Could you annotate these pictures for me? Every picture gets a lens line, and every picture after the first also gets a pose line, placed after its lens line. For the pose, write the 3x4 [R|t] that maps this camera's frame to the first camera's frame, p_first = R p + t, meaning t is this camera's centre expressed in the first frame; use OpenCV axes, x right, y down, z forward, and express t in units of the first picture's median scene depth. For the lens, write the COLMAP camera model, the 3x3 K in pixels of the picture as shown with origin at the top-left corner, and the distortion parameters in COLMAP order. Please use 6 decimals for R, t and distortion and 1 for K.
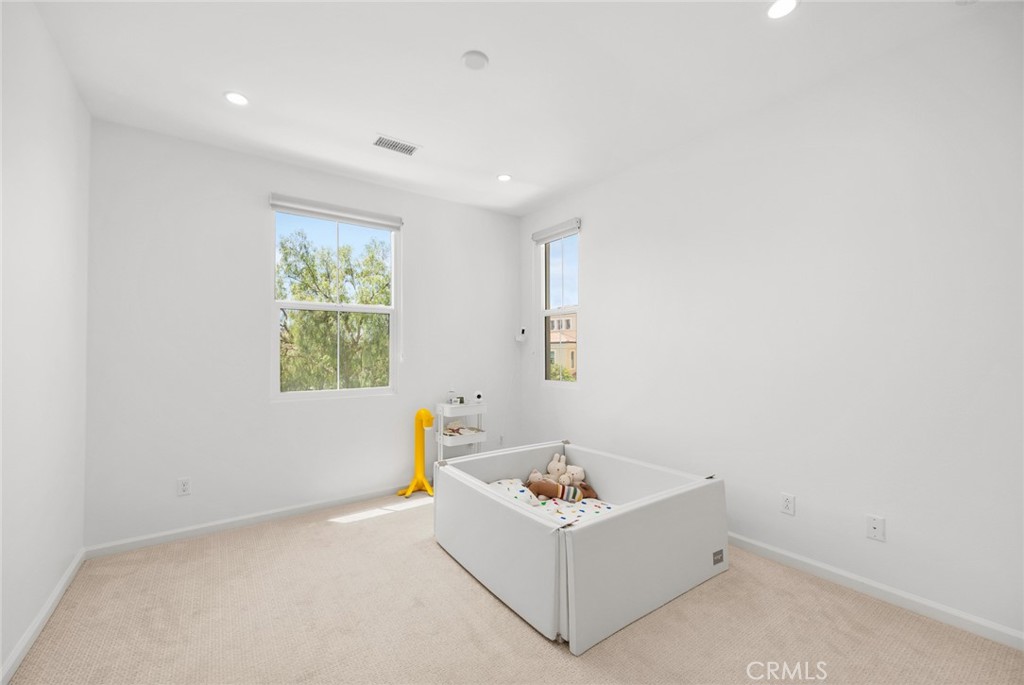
lens RADIAL K [[414.2, 0, 512.0], [0, 414.2, 342.5], [0, 0, 1]] dist [-0.000066, -0.000021]
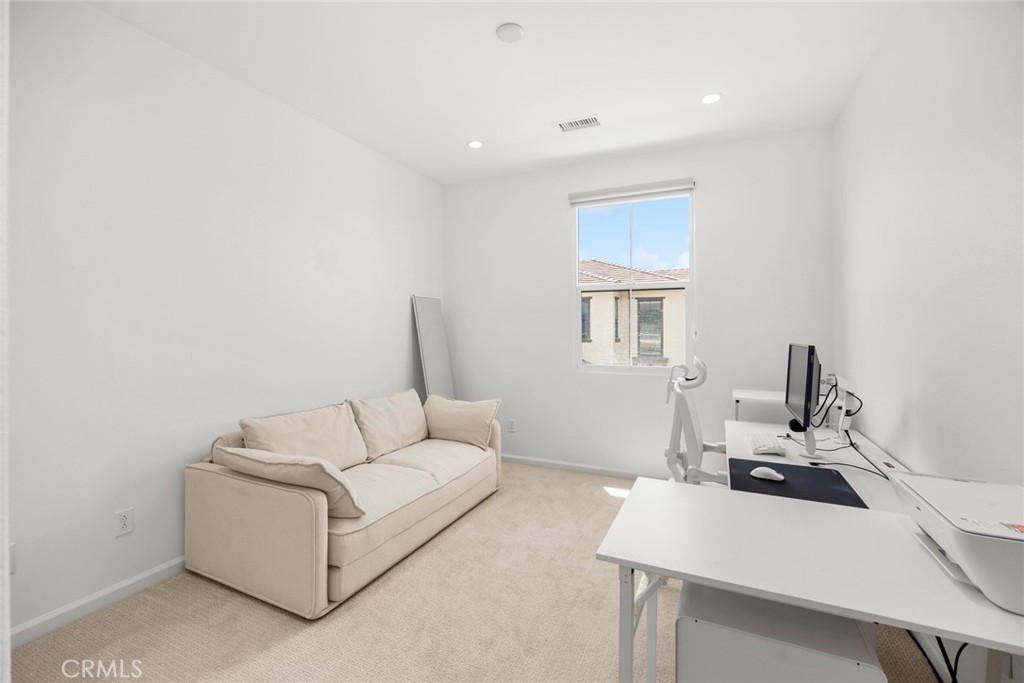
lens RADIAL K [[443.3, 0, 512.0], [0, 443.3, 341.5], [0, 0, 1]] dist [-0.000003, -0.000002]
pose [[0.482730, 0.028866, -0.875293, 0.589965], [0.011787, 0.999152, 0.039451, 0.004093], [0.875690, -0.029361, 0.481980, 0.332662]]
